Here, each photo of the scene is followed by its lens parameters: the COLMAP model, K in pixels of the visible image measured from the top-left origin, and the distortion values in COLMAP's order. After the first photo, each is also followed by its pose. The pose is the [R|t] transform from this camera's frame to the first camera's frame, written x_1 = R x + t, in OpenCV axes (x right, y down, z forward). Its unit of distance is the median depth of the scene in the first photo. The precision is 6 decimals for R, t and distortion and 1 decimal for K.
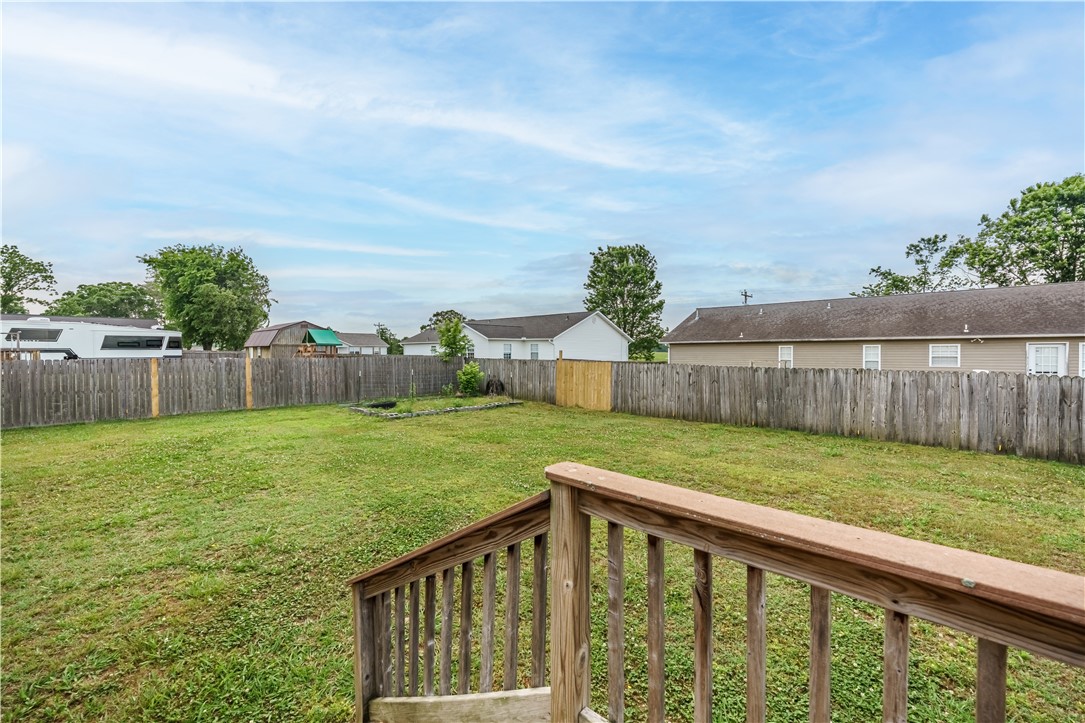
lens RADIAL K [[424.0, 0, 542.5], [0, 424.0, 361.5], [0, 0, 1]] dist [0.000332, 0.000073]
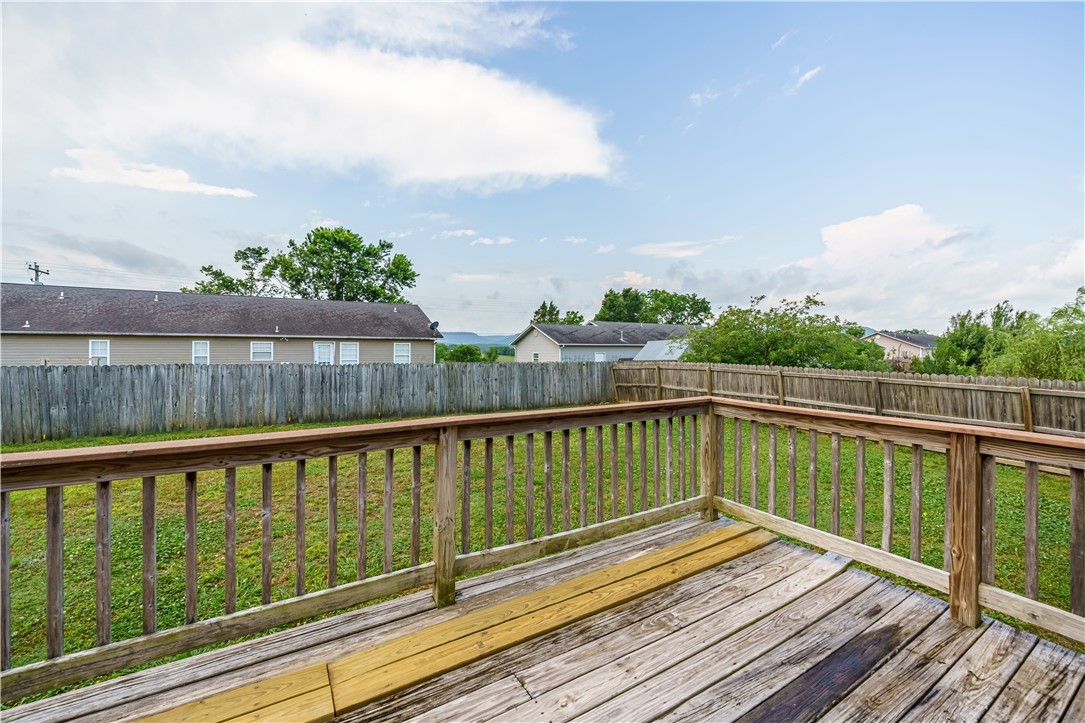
lens RADIAL K [[451.6, 0, 543.4], [0, 451.6, 346.5], [0, 0, 1]] dist [0.001149, 0.000191]
pose [[0.283906, 0.007408, 0.958823, -0.051410], [0.016687, 0.999781, -0.012666, 0.002957], [-0.958707, 0.019596, 0.283720, -0.138584]]
